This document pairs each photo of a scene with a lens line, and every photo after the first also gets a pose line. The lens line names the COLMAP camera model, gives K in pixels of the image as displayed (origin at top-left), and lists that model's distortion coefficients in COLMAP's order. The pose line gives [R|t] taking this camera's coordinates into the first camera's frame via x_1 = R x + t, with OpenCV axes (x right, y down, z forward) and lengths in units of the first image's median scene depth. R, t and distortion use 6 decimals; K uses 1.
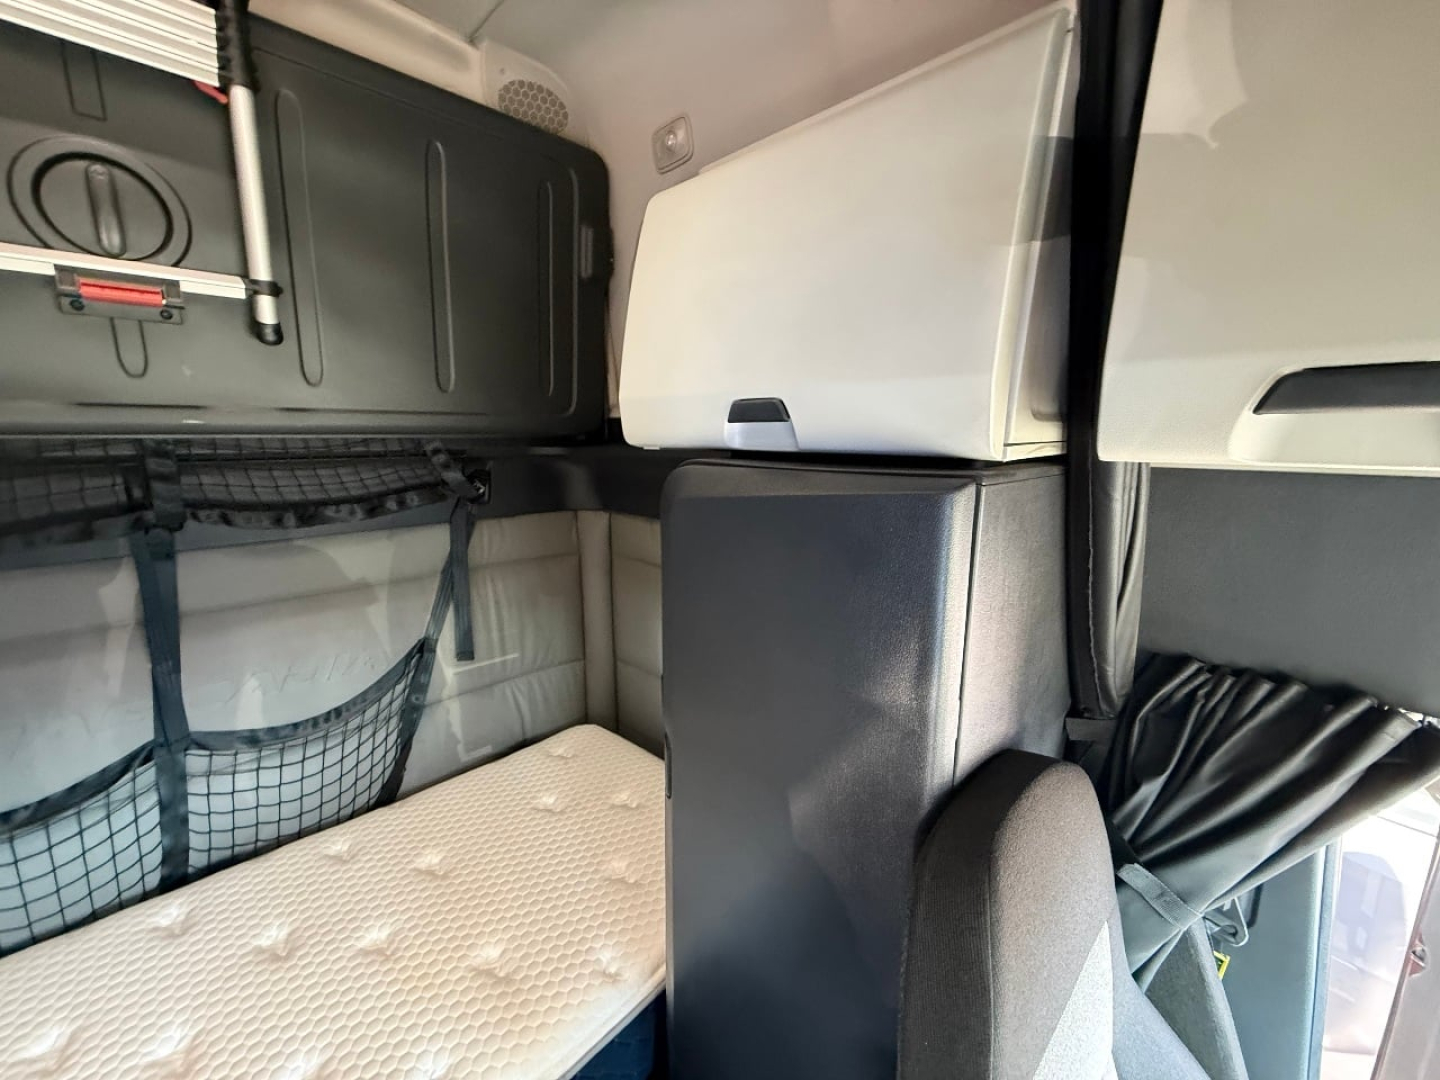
lens RADIAL K [[578.3, 0, 720.0], [0, 578.3, 540.0], [0, 0, 1]] dist [0.005901, -0.001005]
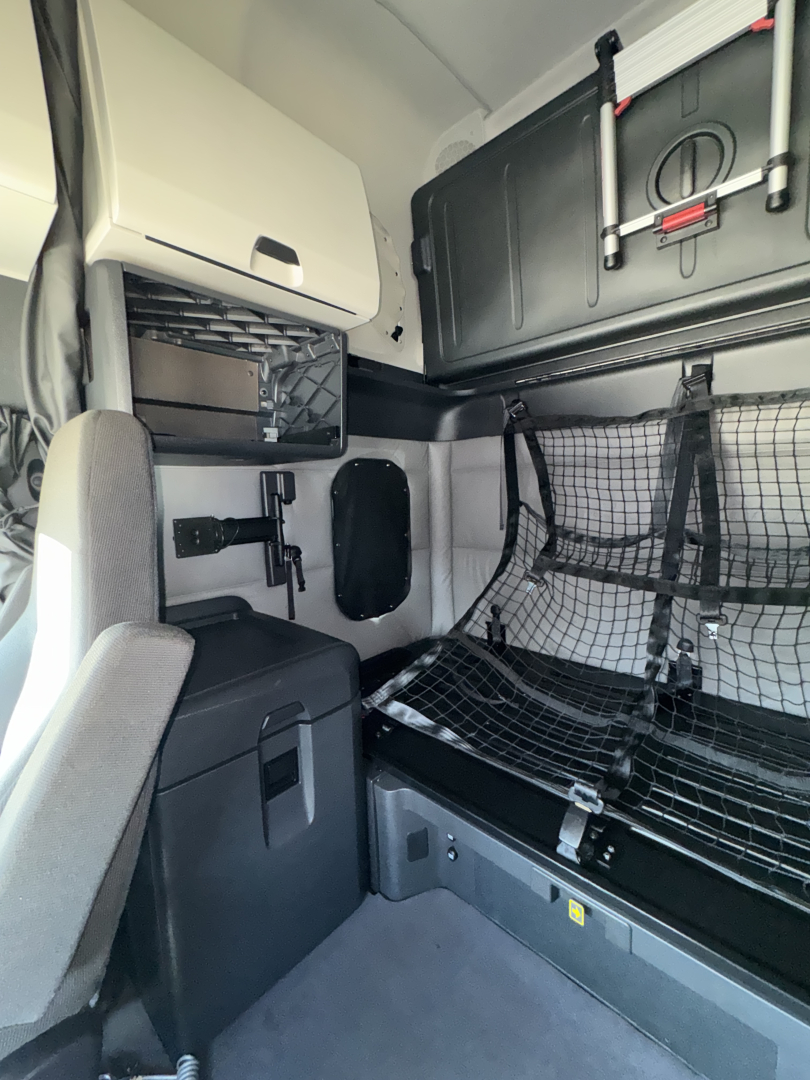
lens RADIAL K [[433.7, 0, 405.0], [0, 433.7, 540.0], [0, 0, 1]] dist [0.005901, -0.001005]
pose [[0.059478, 0.108423, -0.992324, 0.162936], [-0.143419, 0.984699, 0.098993, 0.314317], [0.987873, 0.136430, 0.074117, 0.175813]]
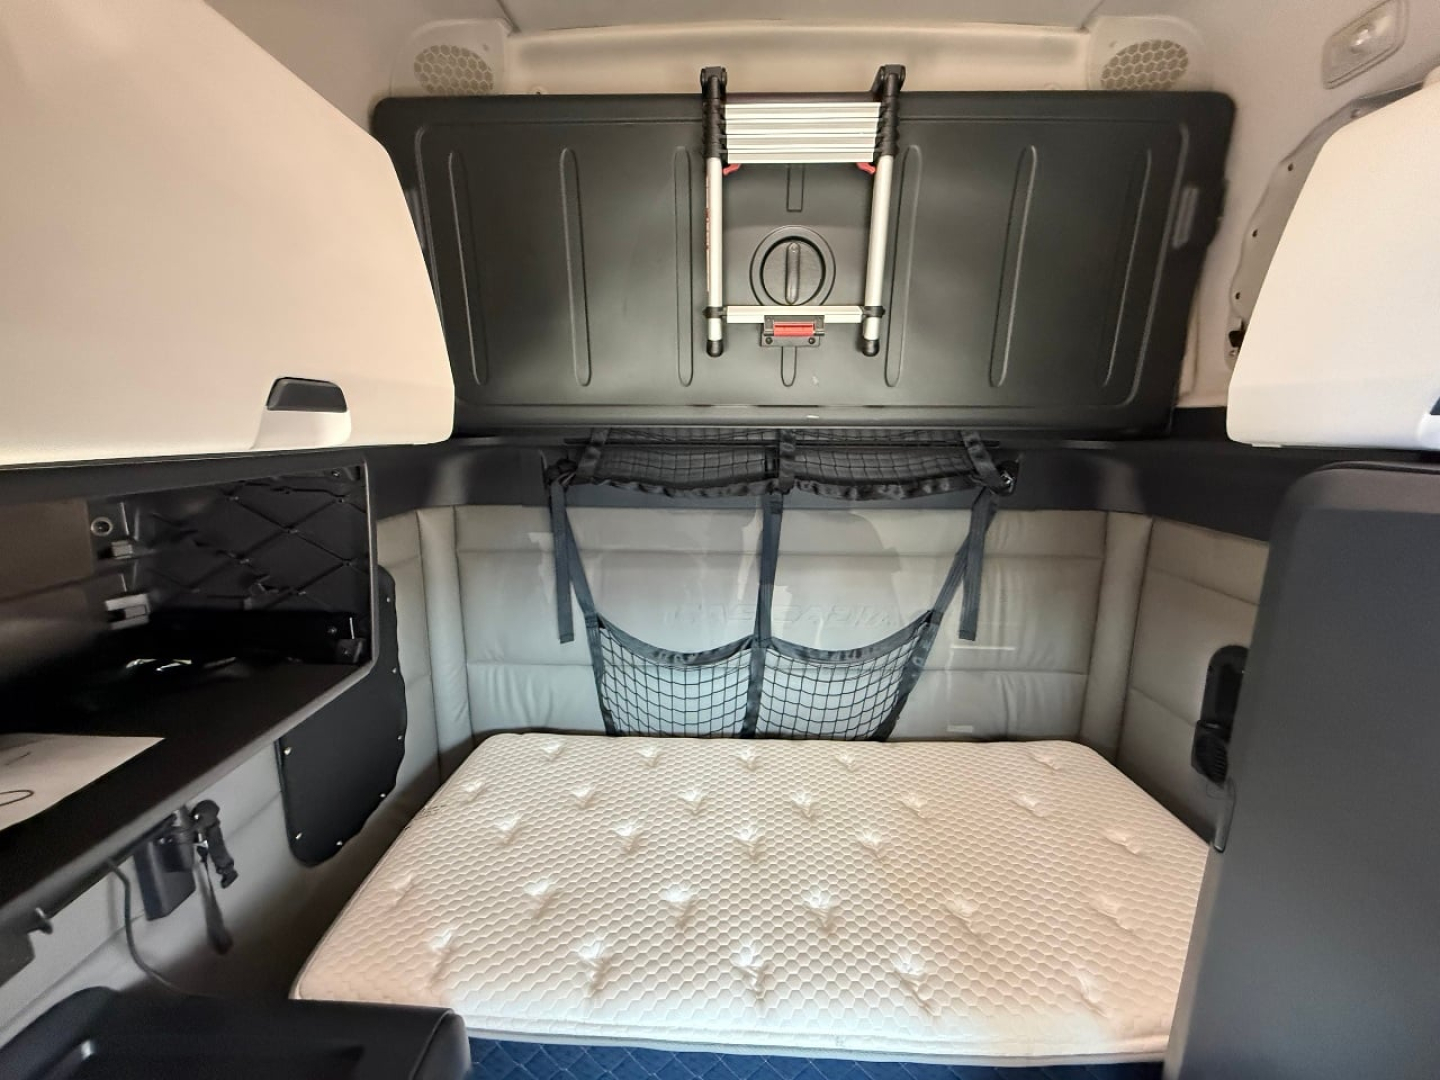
lens RADIAL K [[578.3, 0, 720.0], [0, 578.3, 540.0], [0, 0, 1]] dist [0.005901, -0.001005]
pose [[0.697895, 0.144014, -0.701571, -0.040011], [-0.134312, 0.988512, 0.069307, 0.016217], [0.703493, 0.045860, 0.709221, -0.093319]]
